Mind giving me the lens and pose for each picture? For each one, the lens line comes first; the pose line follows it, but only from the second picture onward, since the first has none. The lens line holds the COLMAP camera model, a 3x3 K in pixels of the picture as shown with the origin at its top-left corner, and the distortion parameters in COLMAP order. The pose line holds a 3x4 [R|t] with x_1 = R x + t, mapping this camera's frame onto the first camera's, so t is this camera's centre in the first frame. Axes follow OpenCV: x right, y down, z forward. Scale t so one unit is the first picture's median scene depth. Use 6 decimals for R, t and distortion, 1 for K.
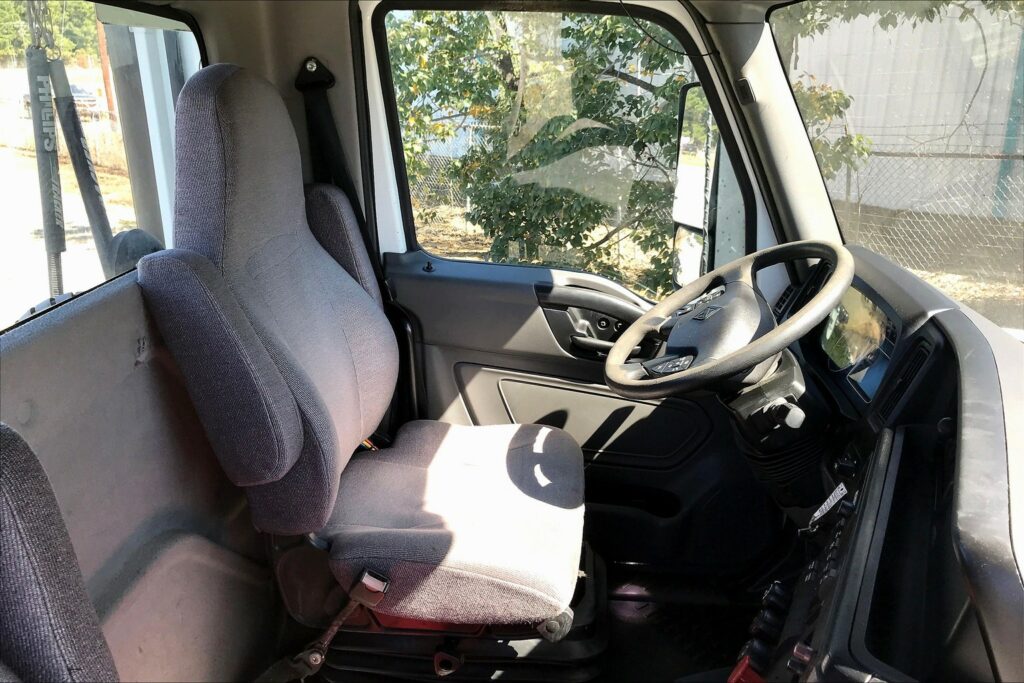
lens RADIAL K [[828.6, 0, 514.1], [0, 828.6, 327.1], [0, 0, 1]] dist [0.021184, -0.009960]
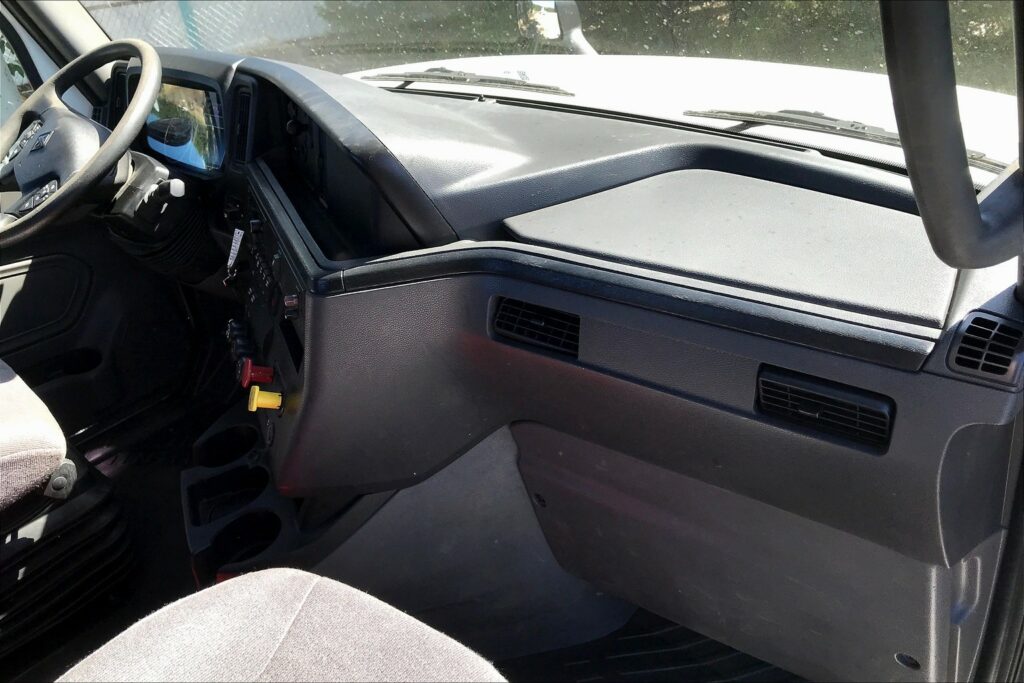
lens RADIAL K [[828.6, 0, 514.1], [0, 828.6, 327.1], [0, 0, 1]] dist [0.021184, -0.009960]
pose [[0.610425, -0.463687, 0.642165, -0.184772], [0.357645, 0.884739, 0.298875, 0.091404], [-0.706733, 0.047227, 0.705903, -0.118447]]
